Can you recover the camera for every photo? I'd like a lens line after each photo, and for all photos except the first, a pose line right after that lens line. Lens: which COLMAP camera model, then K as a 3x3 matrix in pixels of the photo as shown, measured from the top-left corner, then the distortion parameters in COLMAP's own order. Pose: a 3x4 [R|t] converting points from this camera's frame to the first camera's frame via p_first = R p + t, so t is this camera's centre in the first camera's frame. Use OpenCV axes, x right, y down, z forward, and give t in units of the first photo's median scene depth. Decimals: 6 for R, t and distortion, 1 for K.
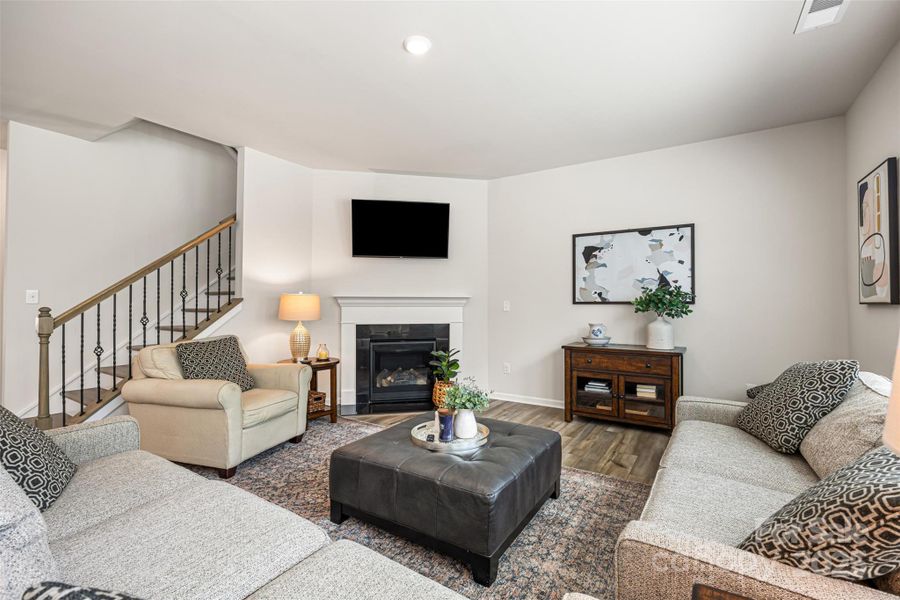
lens RADIAL K [[404.9, 0, 447.6], [0, 404.9, 298.6], [0, 0, 1]] dist [-0.014659, -0.000512]
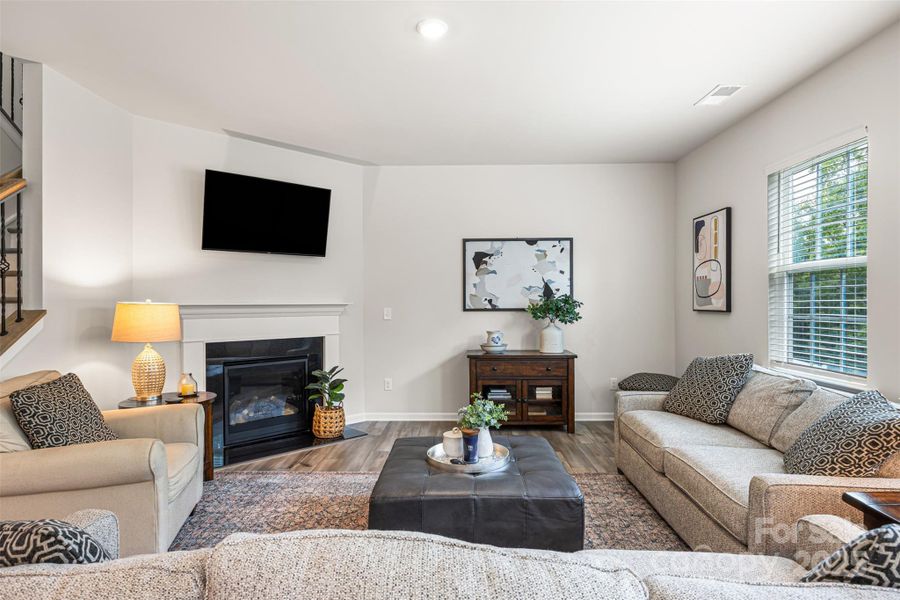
lens RADIAL K [[490.6, 0, 451.2], [0, 490.6, 301.5], [0, 0, 1]] dist [-0.007611, 0.001763]
pose [[0.848830, -0.003272, 0.528657, -0.370881], [-0.001537, 0.999961, 0.008657, -0.021374], [-0.528664, -0.008161, 0.848792, 0.026997]]
